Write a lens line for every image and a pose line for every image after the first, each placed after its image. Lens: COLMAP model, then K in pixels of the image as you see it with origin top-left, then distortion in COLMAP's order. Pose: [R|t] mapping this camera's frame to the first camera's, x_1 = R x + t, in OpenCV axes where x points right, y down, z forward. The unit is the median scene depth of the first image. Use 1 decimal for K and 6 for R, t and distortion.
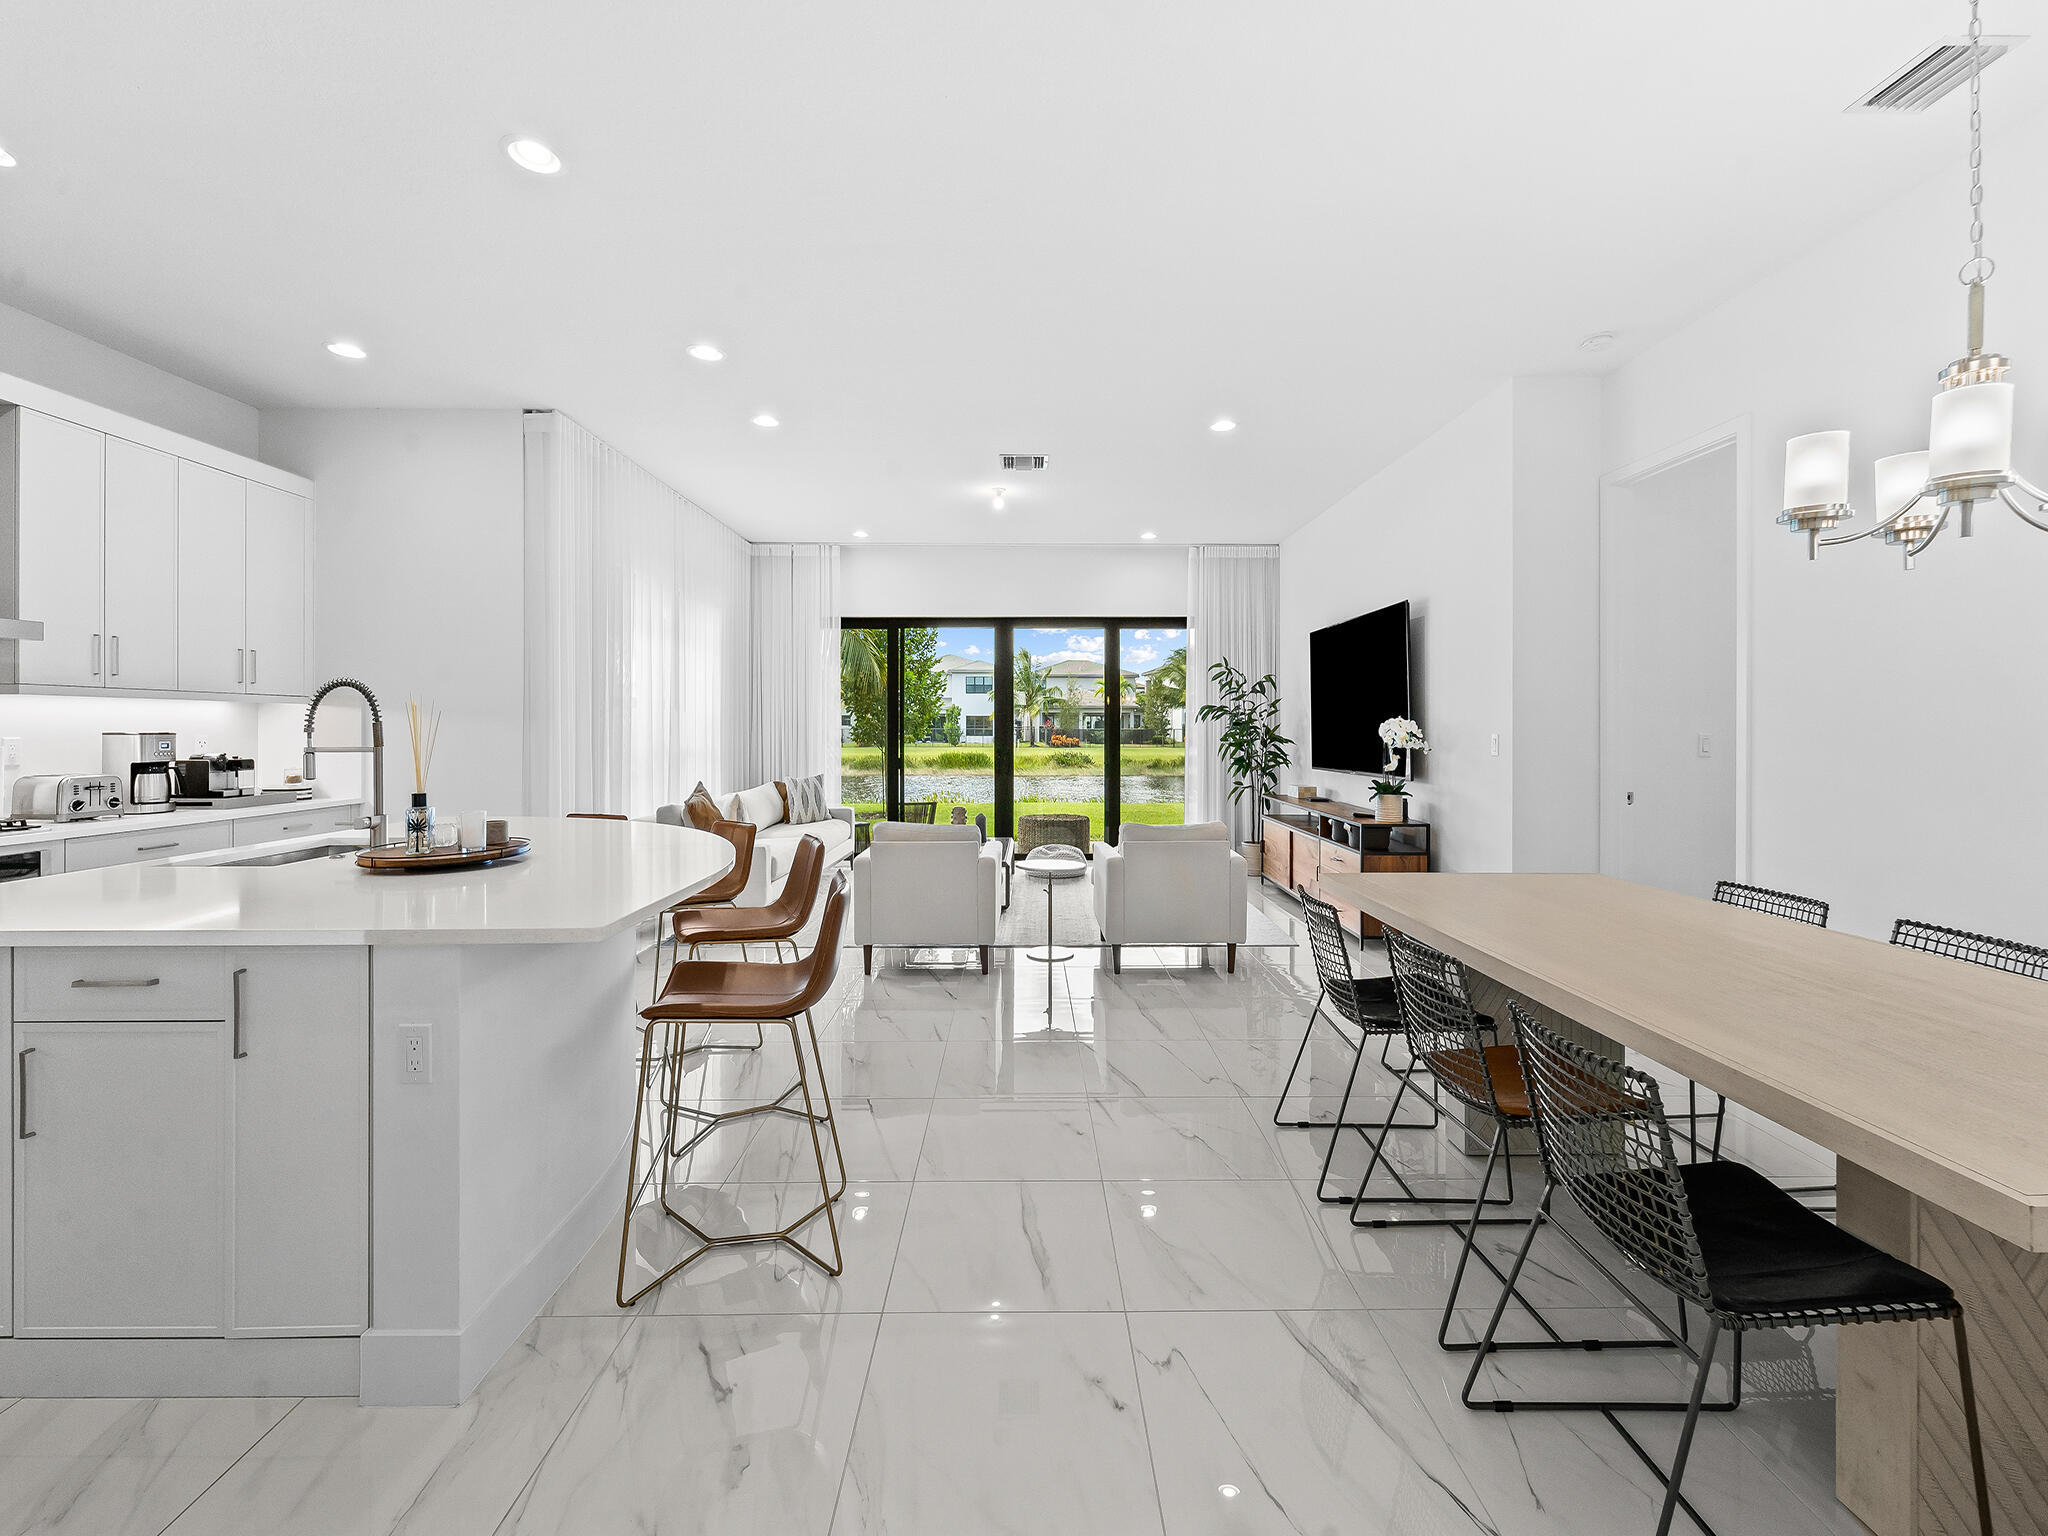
lens RADIAL K [[844.3, 0, 1049.1], [0, 844.3, 725.2], [0, 0, 1]] dist [0.002496, -0.000962]
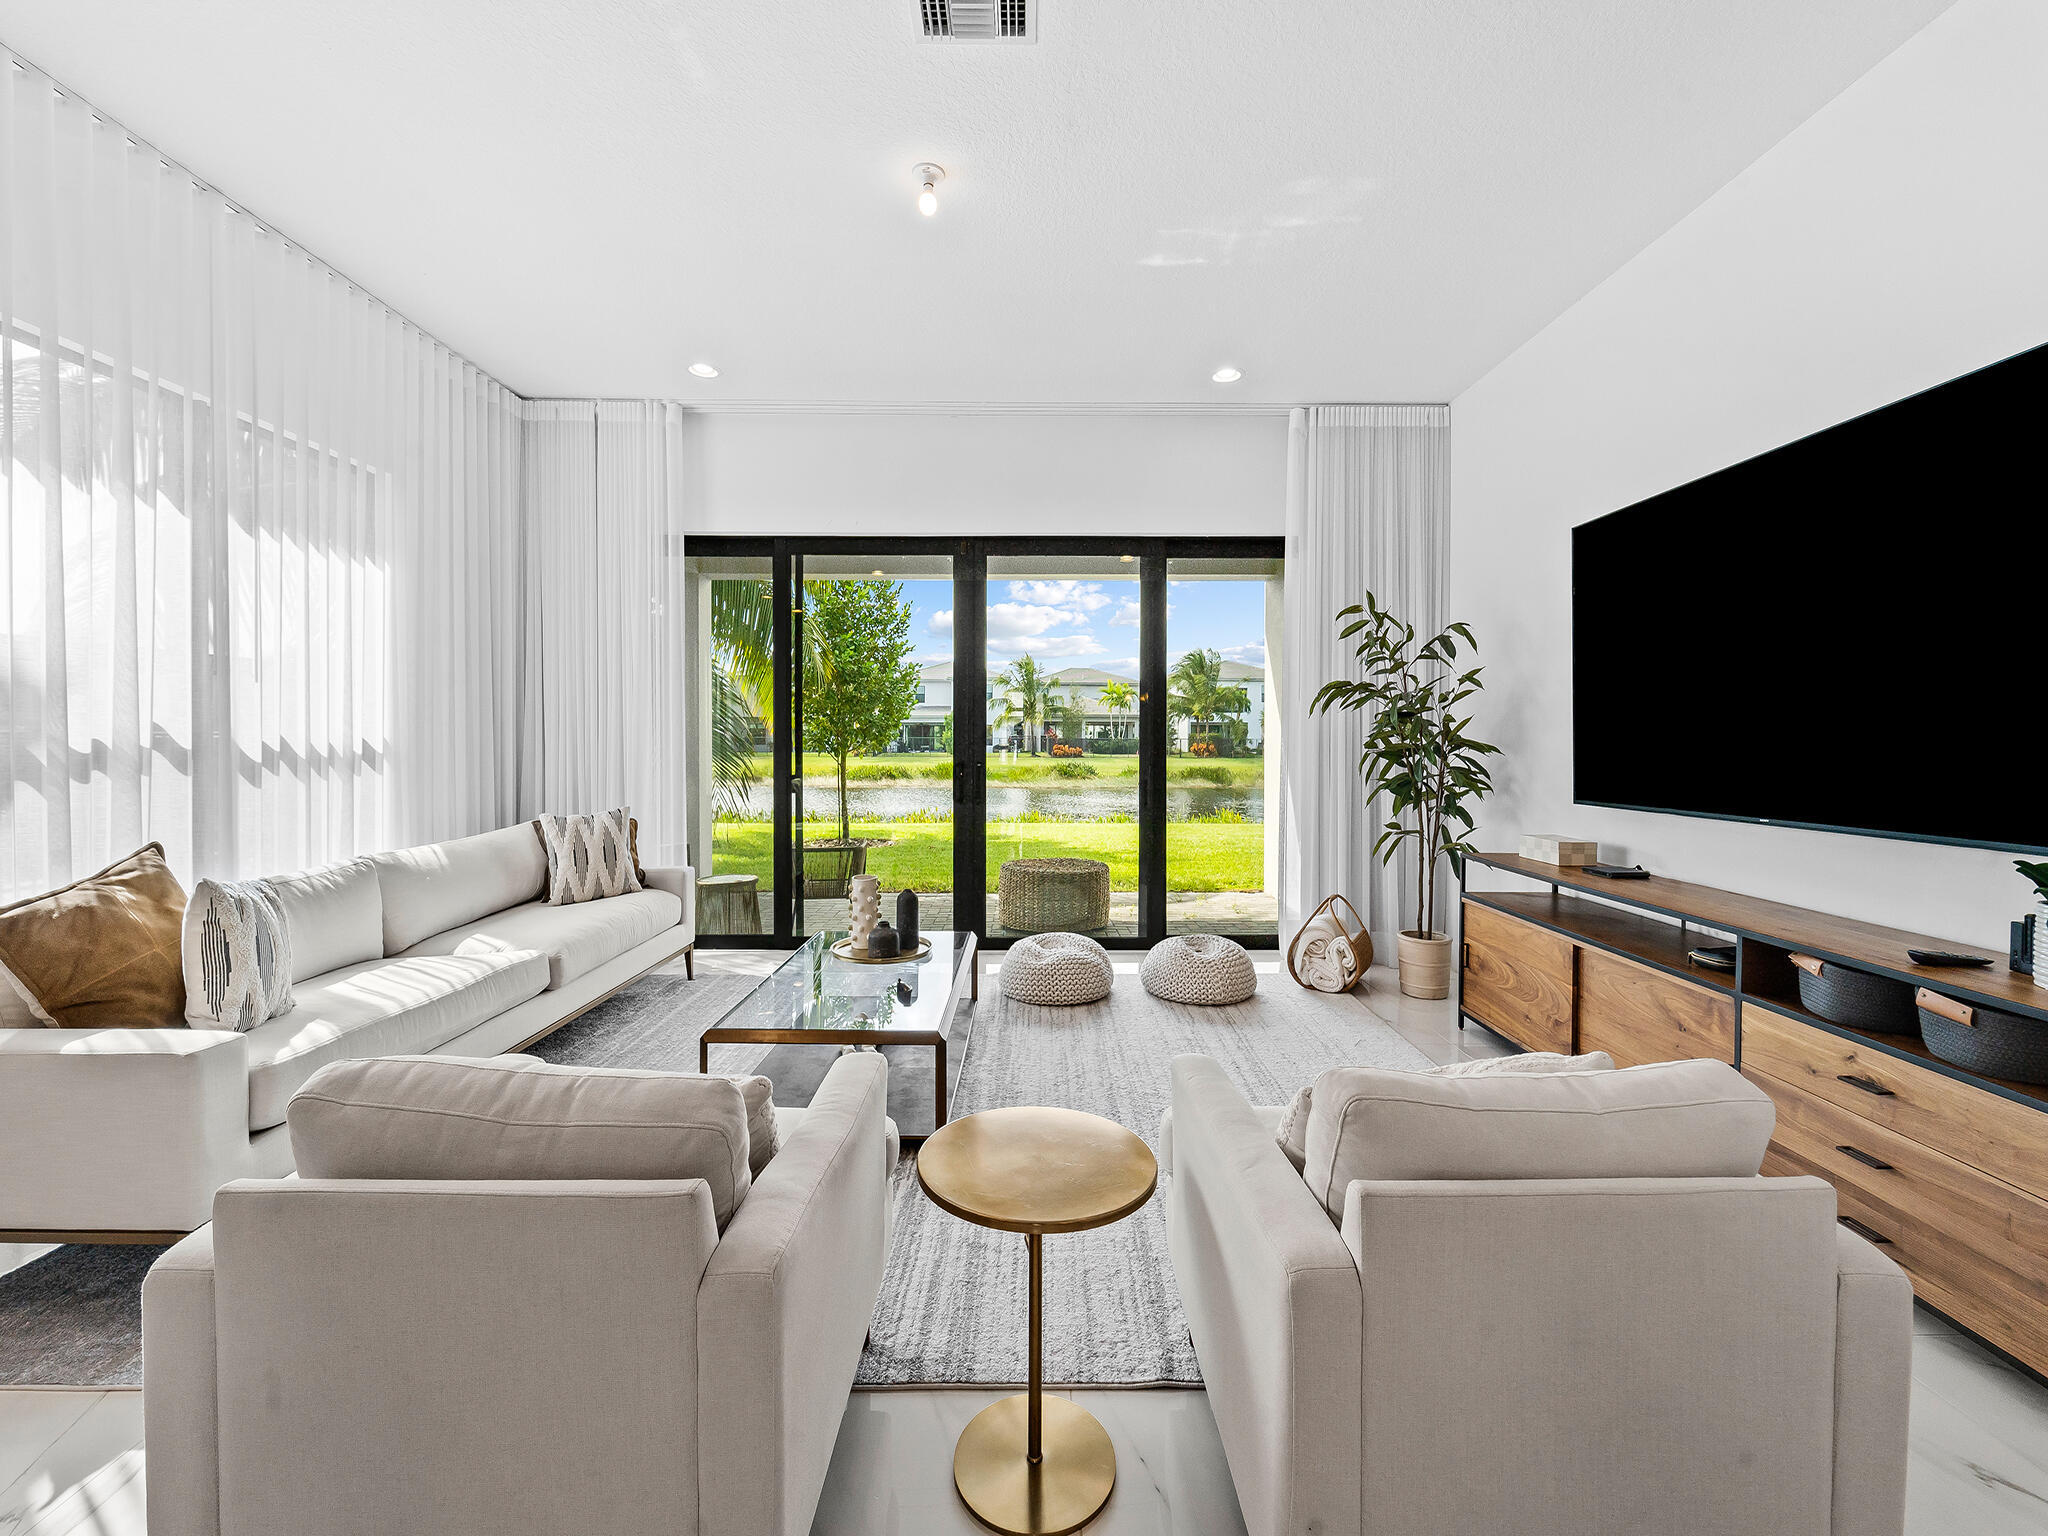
lens RADIAL K [[844.3, 0, 1047.4], [0, 844.3, 748.4], [0, 0, 1]] dist [0.002496, -0.000962]
pose [[0.999987, 0.002160, -0.004586, 0.004669], [-0.002089, 0.999878, 0.015488, 0.011038], [0.004619, -0.015478, 0.999870, 0.456399]]
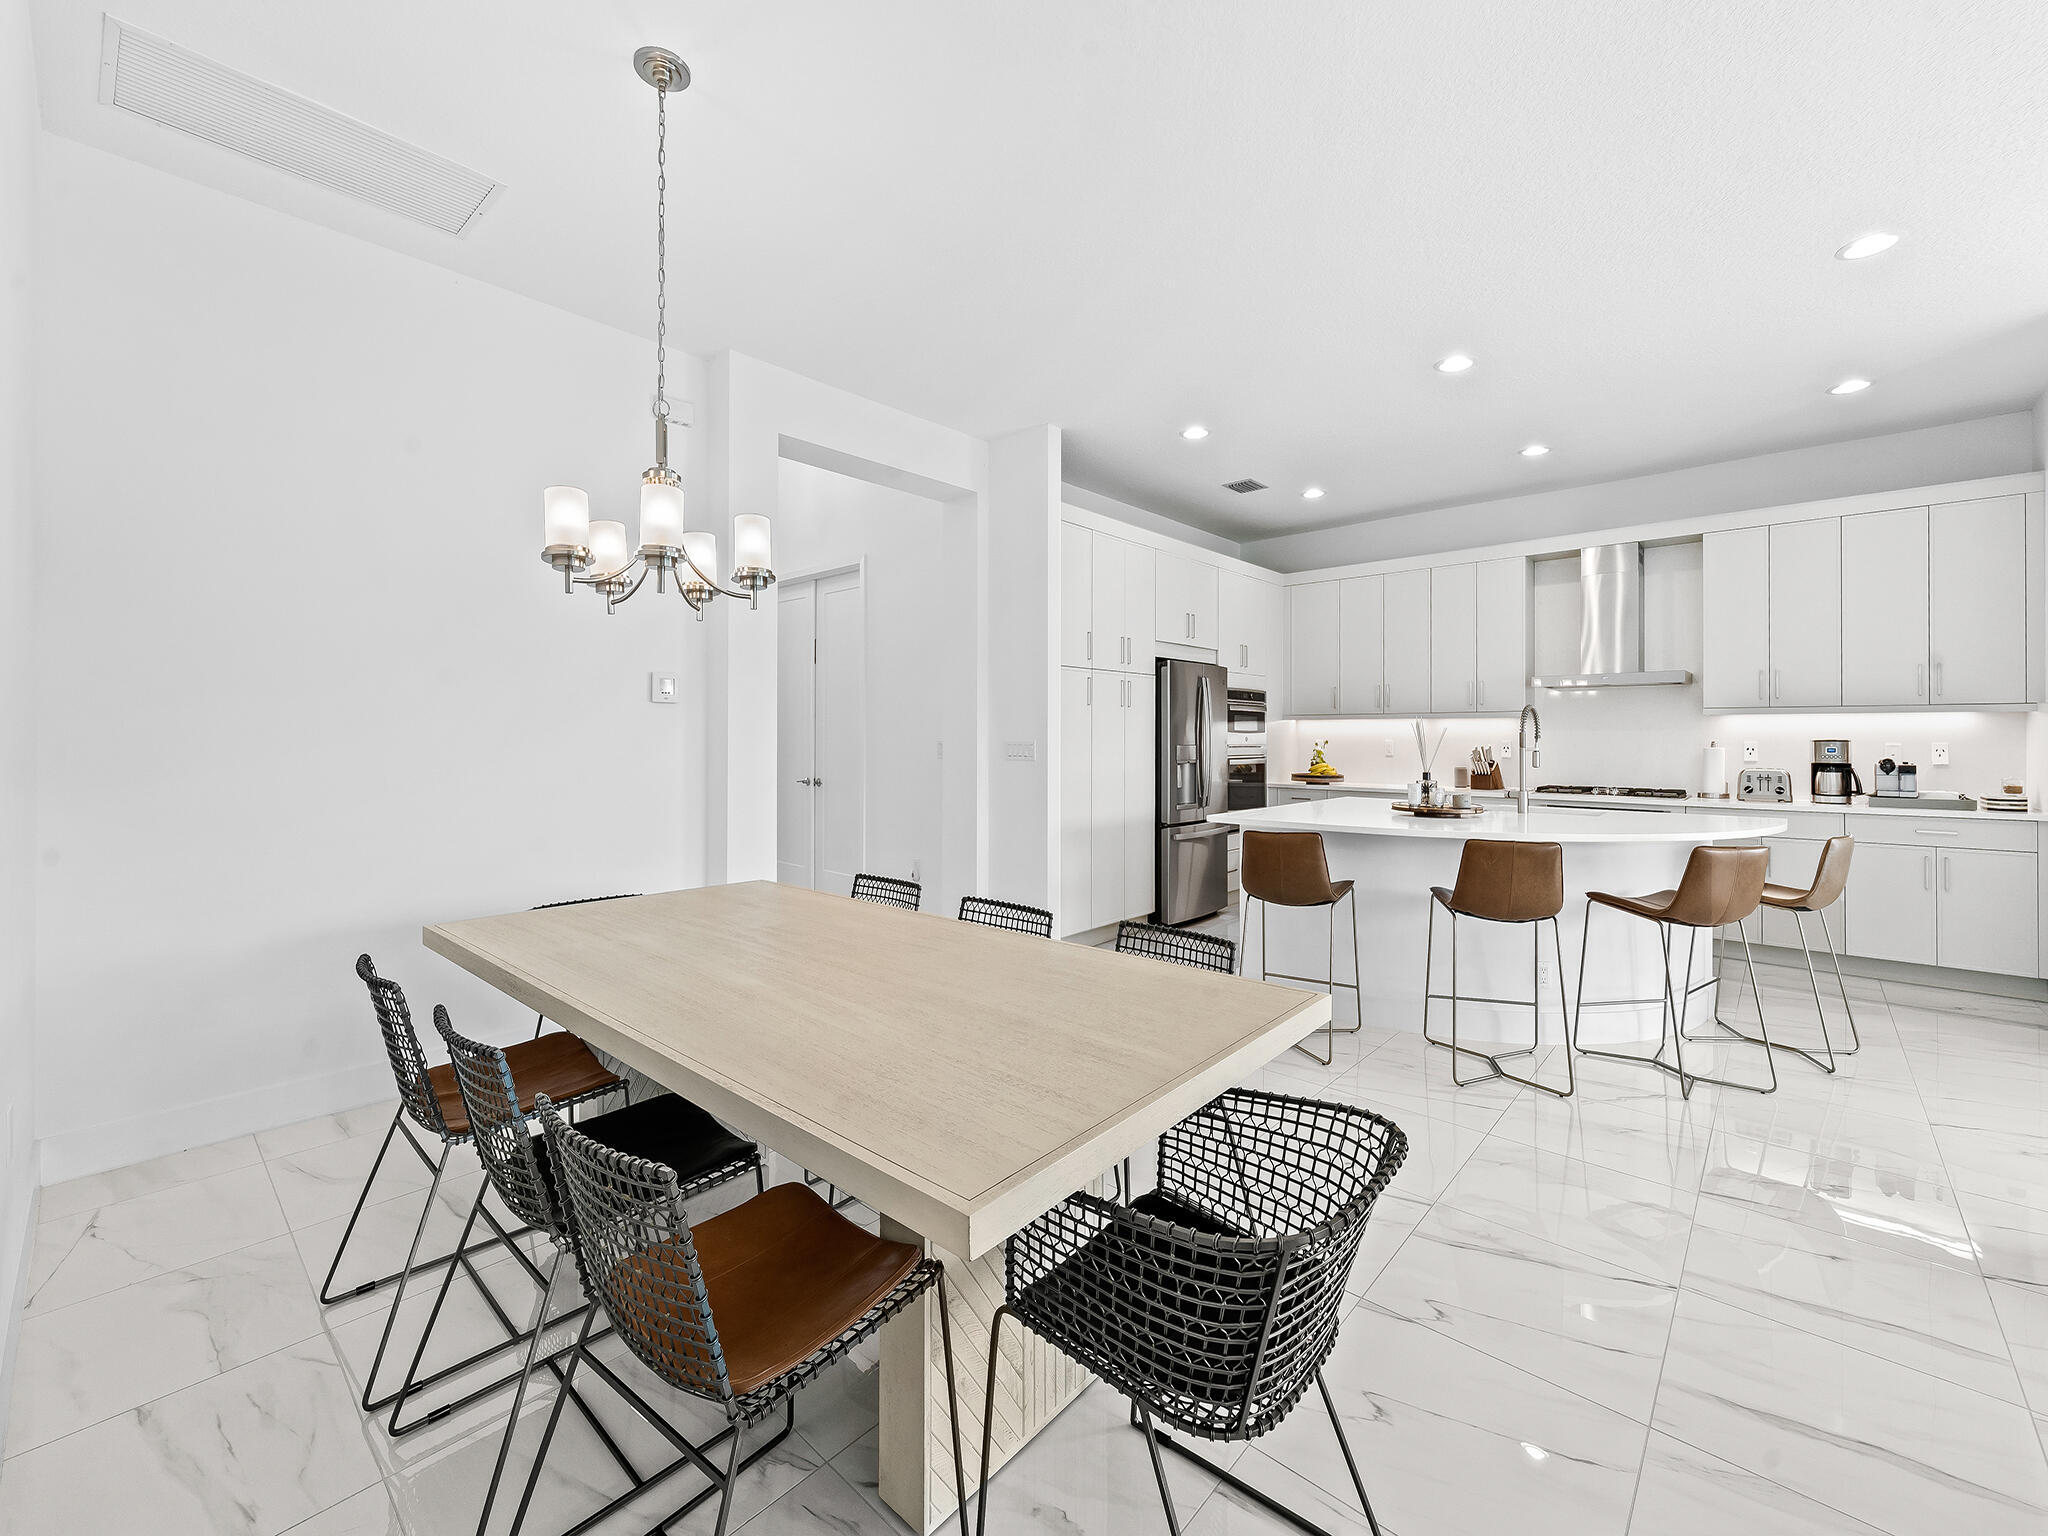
lens RADIAL K [[844.3, 0, 1054.4], [0, 844.3, 730.6], [0, 0, 1]] dist [0.002496, -0.000962]
pose [[-0.689444, -0.006542, -0.724310, 0.335475], [0.000063, 0.999959, -0.009092, 0.002826], [0.724339, -0.006314, -0.689415, 0.517113]]
